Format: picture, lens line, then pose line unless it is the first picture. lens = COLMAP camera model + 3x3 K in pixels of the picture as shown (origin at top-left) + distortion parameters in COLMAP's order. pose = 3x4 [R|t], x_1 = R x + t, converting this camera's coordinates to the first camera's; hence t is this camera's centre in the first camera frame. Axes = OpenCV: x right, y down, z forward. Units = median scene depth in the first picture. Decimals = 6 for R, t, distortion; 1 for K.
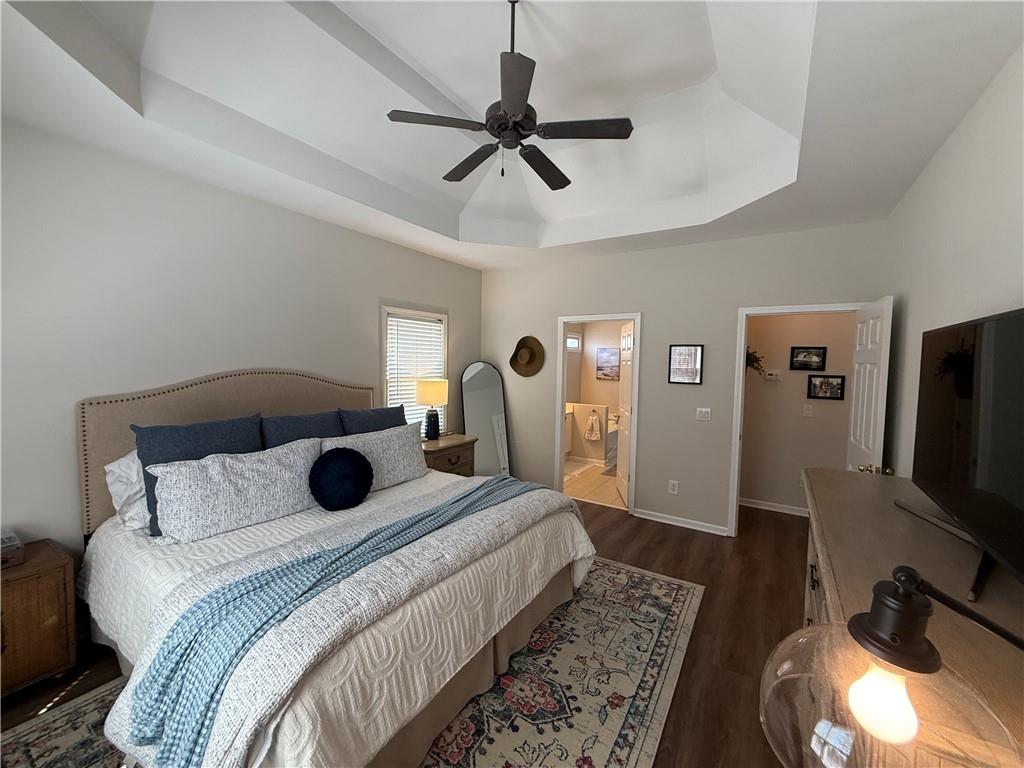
lens RADIAL K [[407.5, 0, 515.4], [0, 407.5, 387.3], [0, 0, 1]] dist [0.001806, 0.000018]
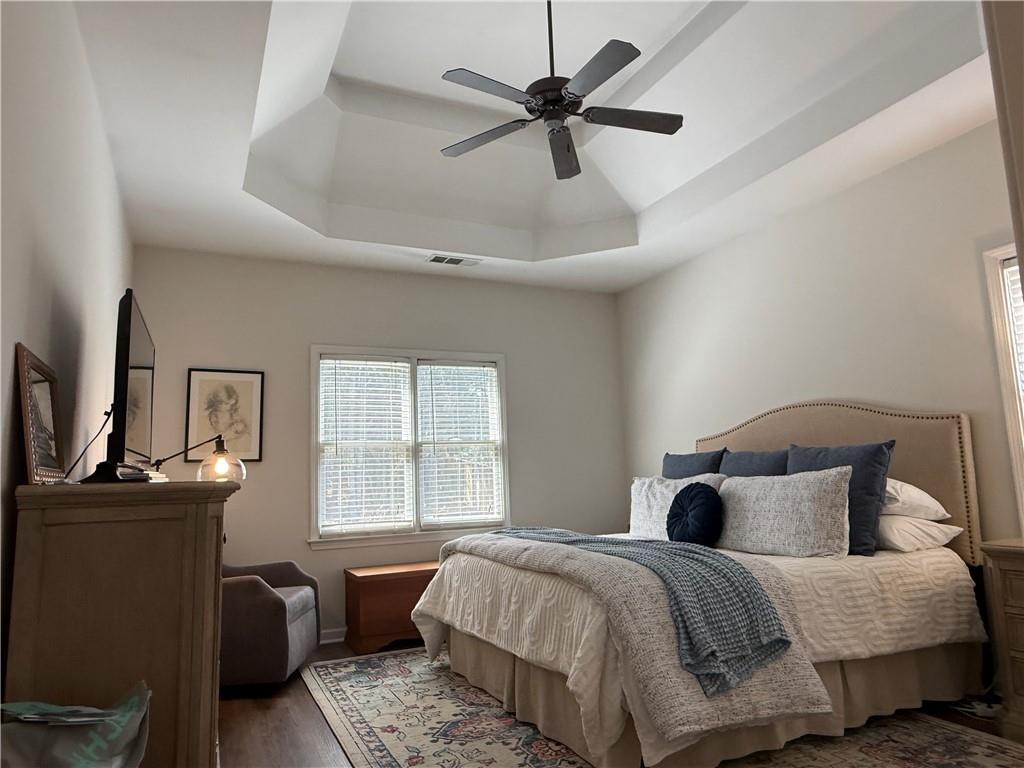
lens RADIAL K [[662.7, 0, 513.0], [0, 662.7, 385.3], [0, 0, 1]] dist [0.002307, 0.000381]
pose [[-0.533865, -0.114334, -0.837804, 1.407055], [-0.022383, 0.992380, -0.121166, 0.169130], [0.845273, -0.045933, -0.532356, 1.985645]]
